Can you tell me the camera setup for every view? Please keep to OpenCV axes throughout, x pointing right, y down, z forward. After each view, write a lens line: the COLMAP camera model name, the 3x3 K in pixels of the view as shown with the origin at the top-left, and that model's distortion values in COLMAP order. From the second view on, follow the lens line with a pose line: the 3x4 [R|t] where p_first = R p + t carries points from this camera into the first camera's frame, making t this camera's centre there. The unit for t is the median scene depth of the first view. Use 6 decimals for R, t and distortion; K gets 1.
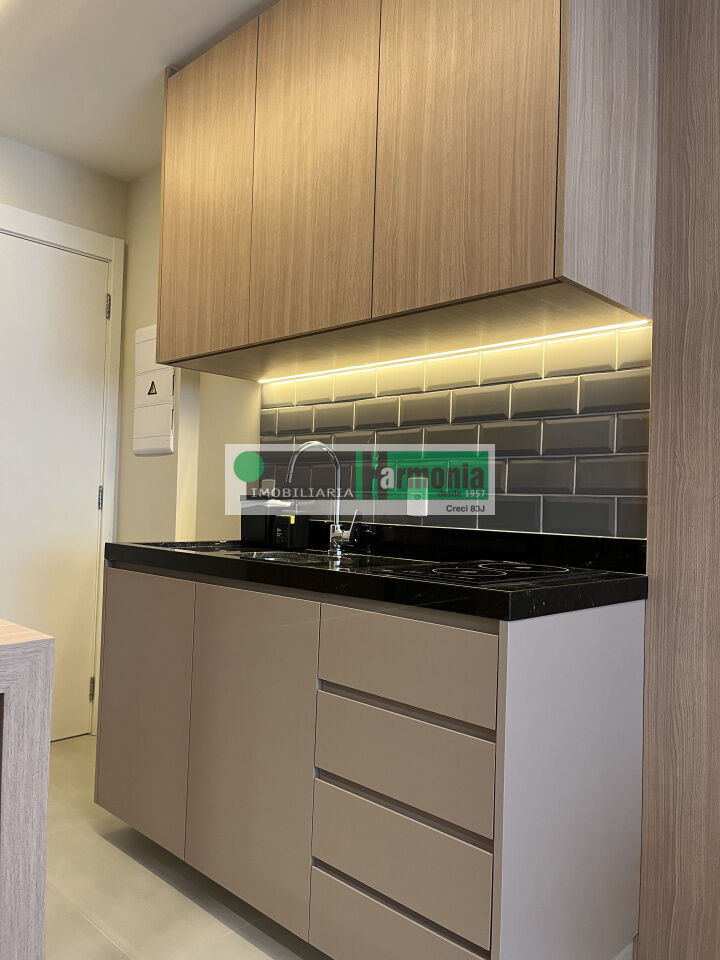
lens RADIAL K [[725.1, 0, 362.0], [0, 725.1, 491.9], [0, 0, 1]] dist [0.071067, -0.106253]
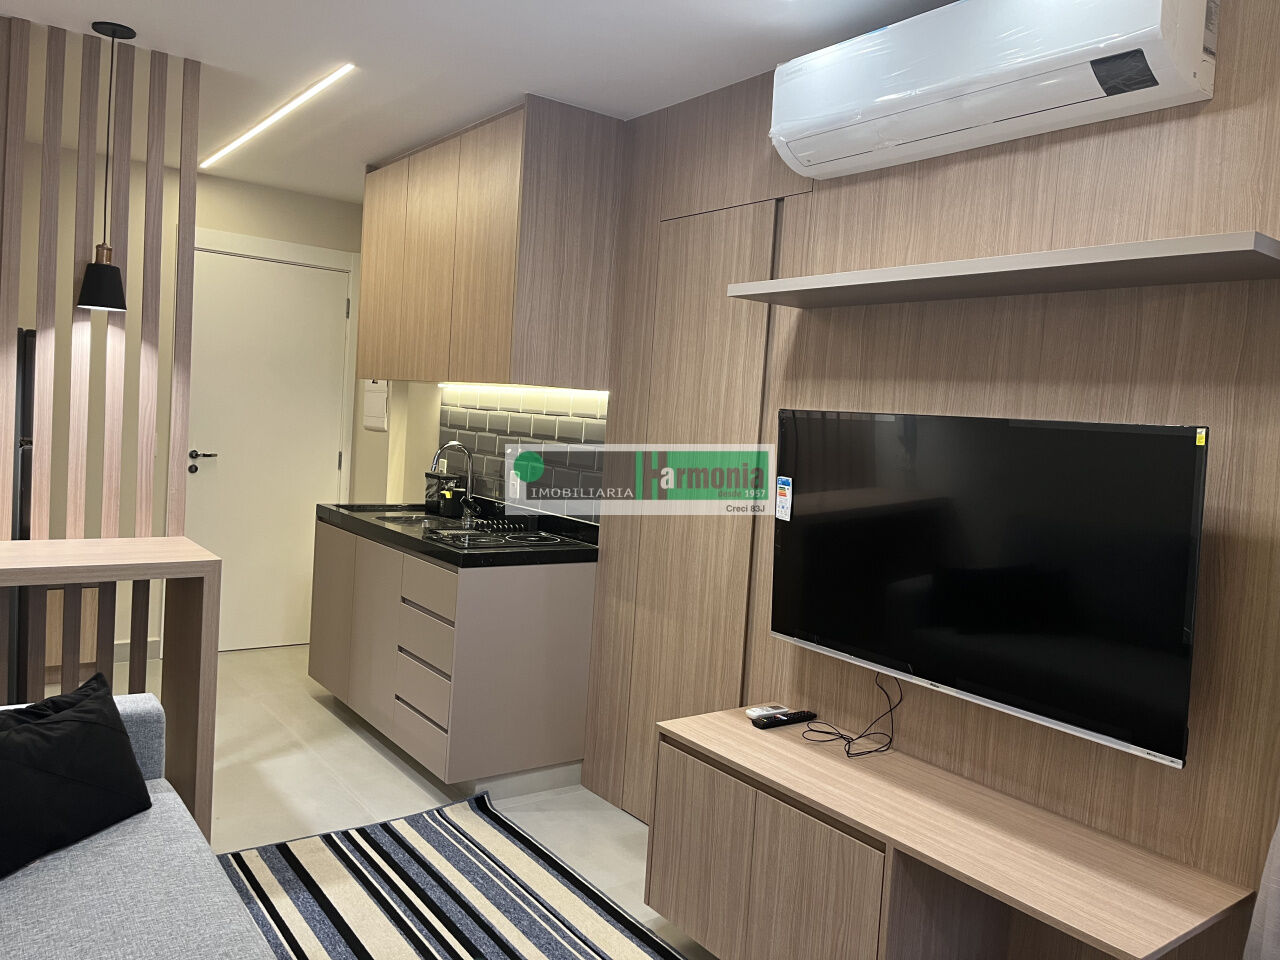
lens RADIAL K [[962.5, 0, 636.4], [0, 962.5, 476.1], [0, 0, 1]] dist [0.061297, -0.095133]
pose [[0.986074, 0.045443, -0.159976, 0.714682], [-0.033294, 0.996411, 0.077825, -0.192354], [0.162939, -0.071415, 0.984048, -0.977108]]
